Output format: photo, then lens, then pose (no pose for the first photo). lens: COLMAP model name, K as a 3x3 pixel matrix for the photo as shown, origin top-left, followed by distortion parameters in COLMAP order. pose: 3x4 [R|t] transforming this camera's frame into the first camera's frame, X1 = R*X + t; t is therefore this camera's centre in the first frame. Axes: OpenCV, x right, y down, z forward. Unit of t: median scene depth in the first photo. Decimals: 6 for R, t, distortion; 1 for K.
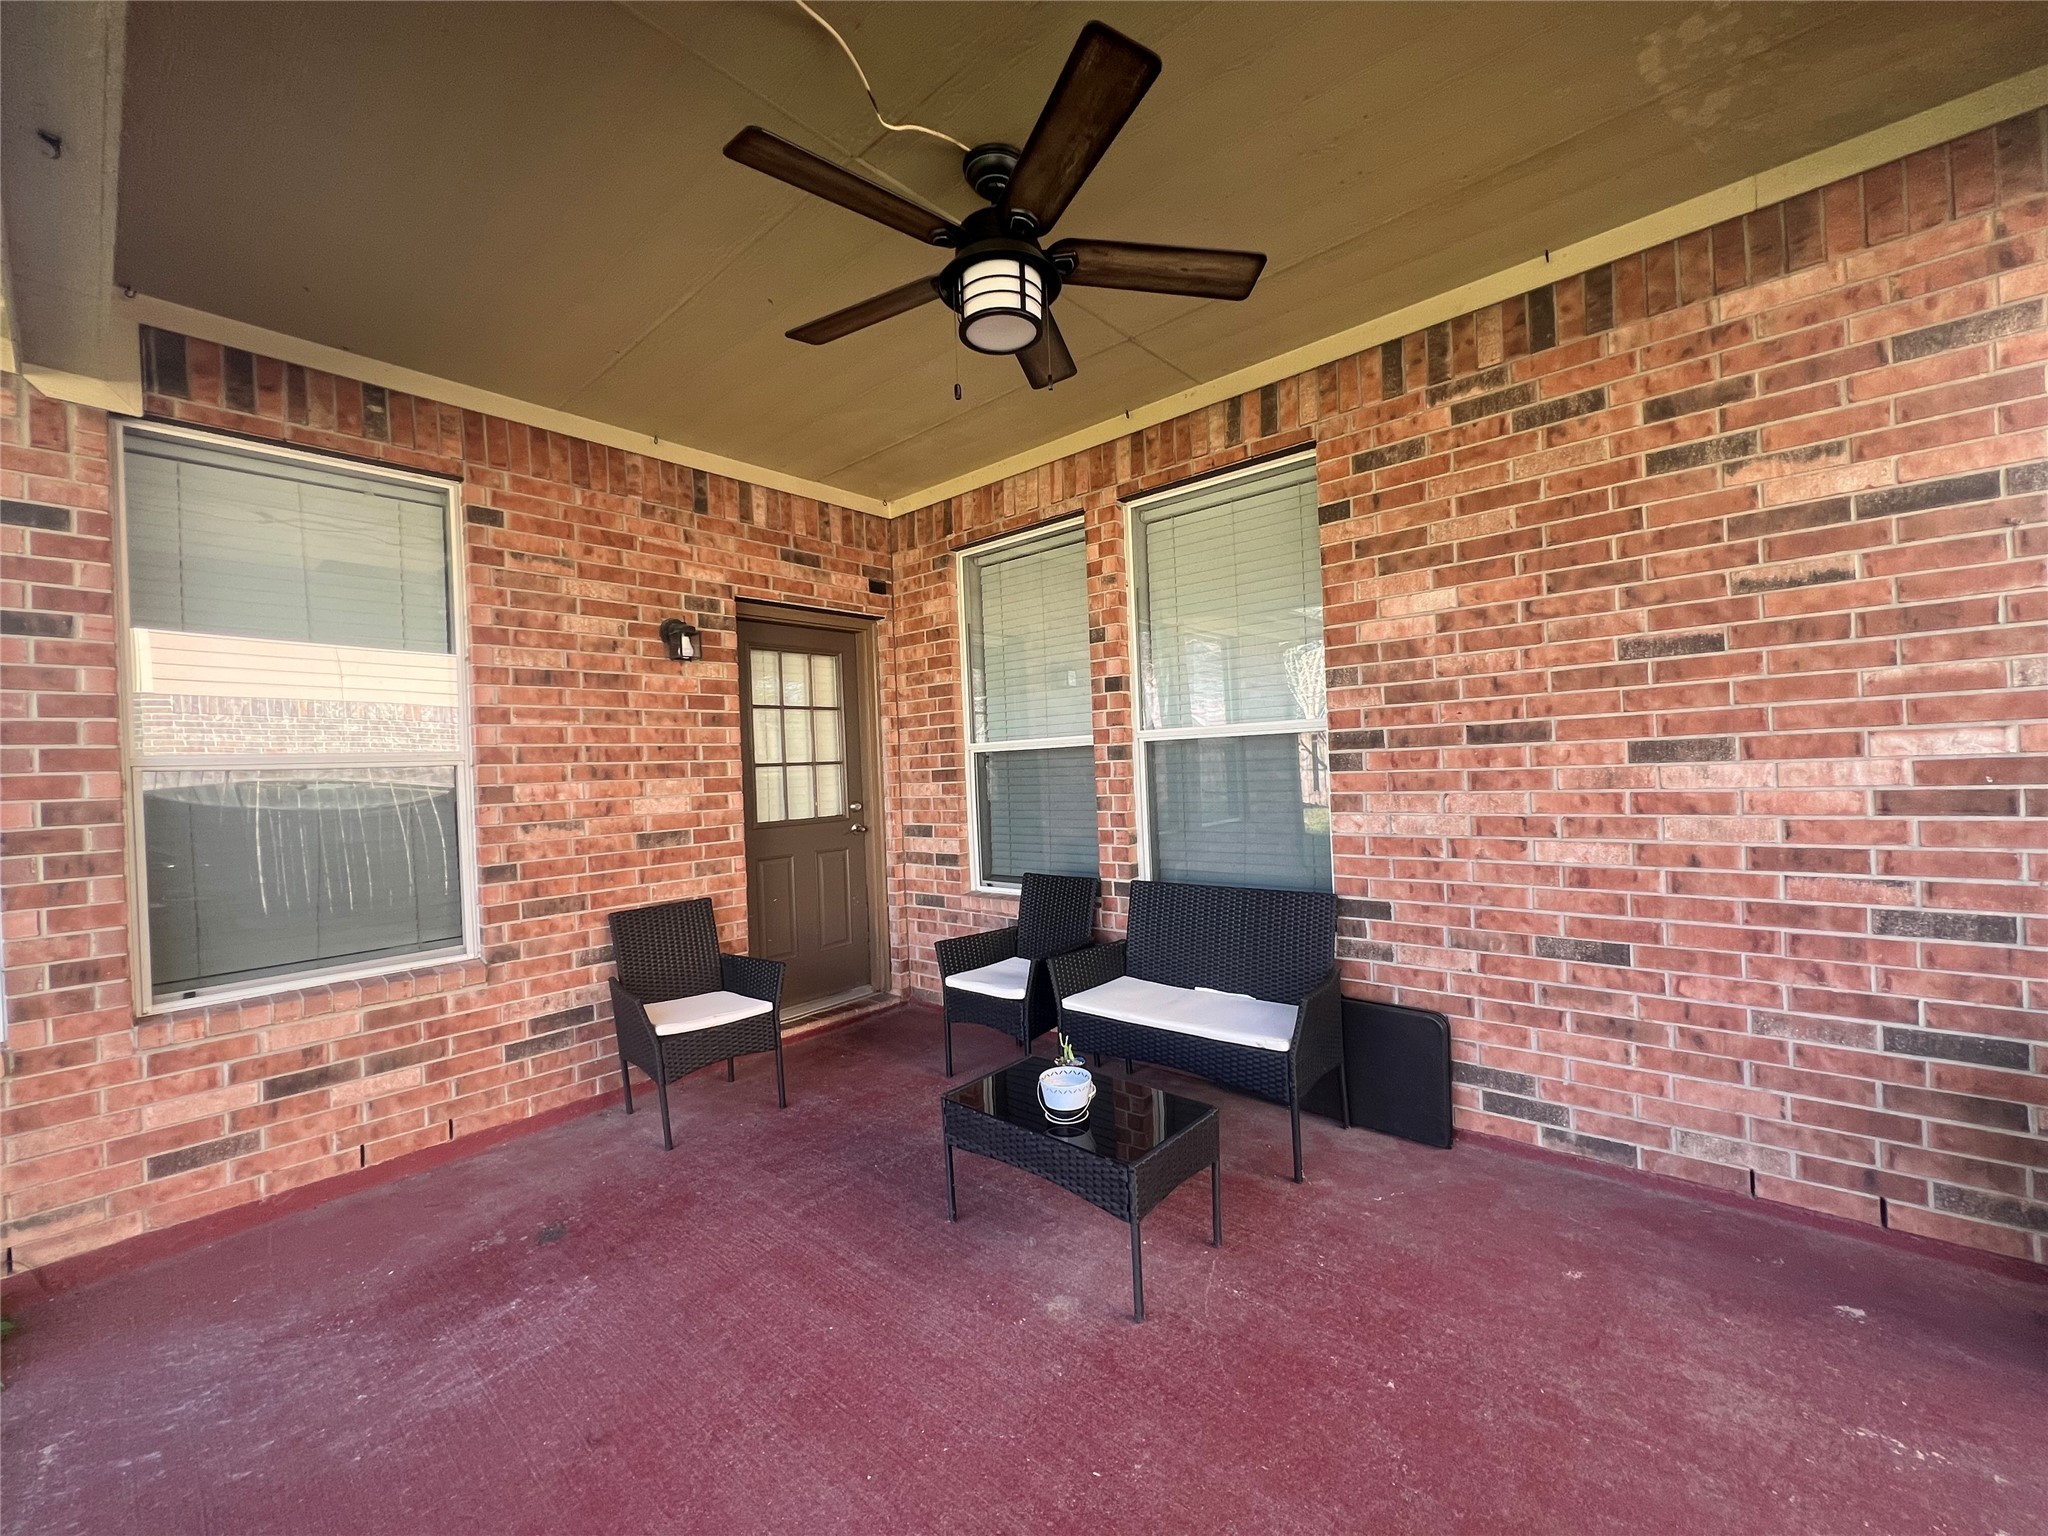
lens RADIAL K [[820.3, 0, 1023.8], [0, 820.3, 766.2], [0, 0, 1]] dist [-0.003704, 0.000033]
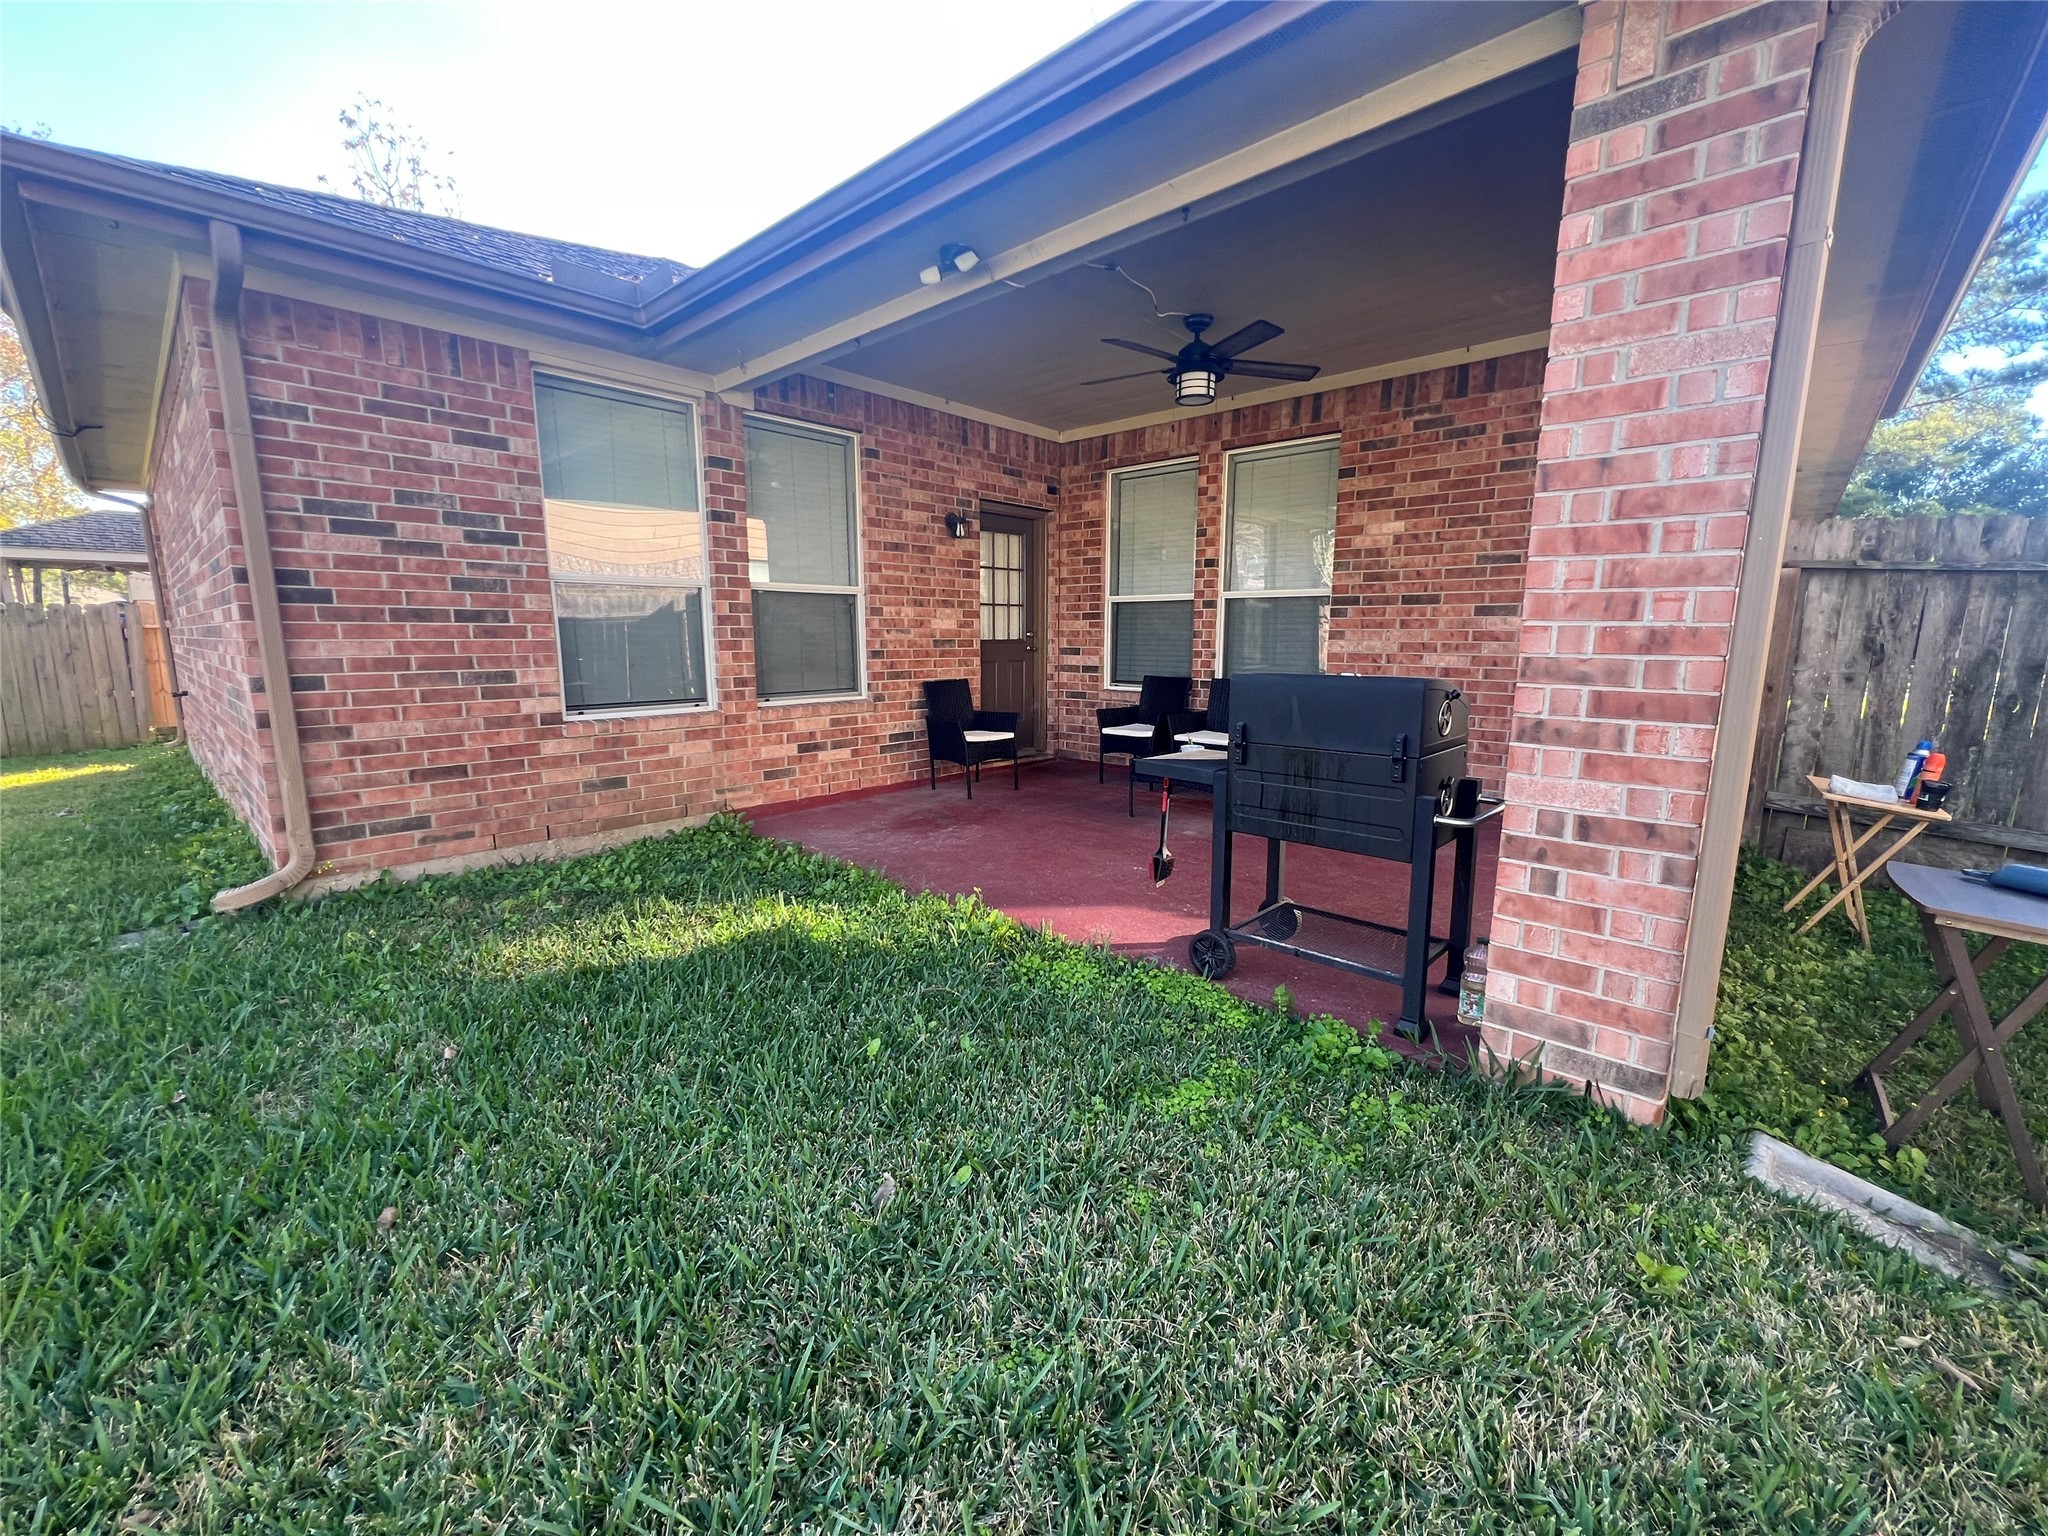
lens RADIAL K [[820.3, 0, 1021.6], [0, 820.3, 767.2], [0, 0, 1]] dist [-0.003704, 0.000033]
pose [[0.998747, 0.046508, -0.018468, -0.266631], [-0.042852, 0.985479, 0.164301, 0.063066], [0.025841, -0.163304, 0.986237, -0.879058]]
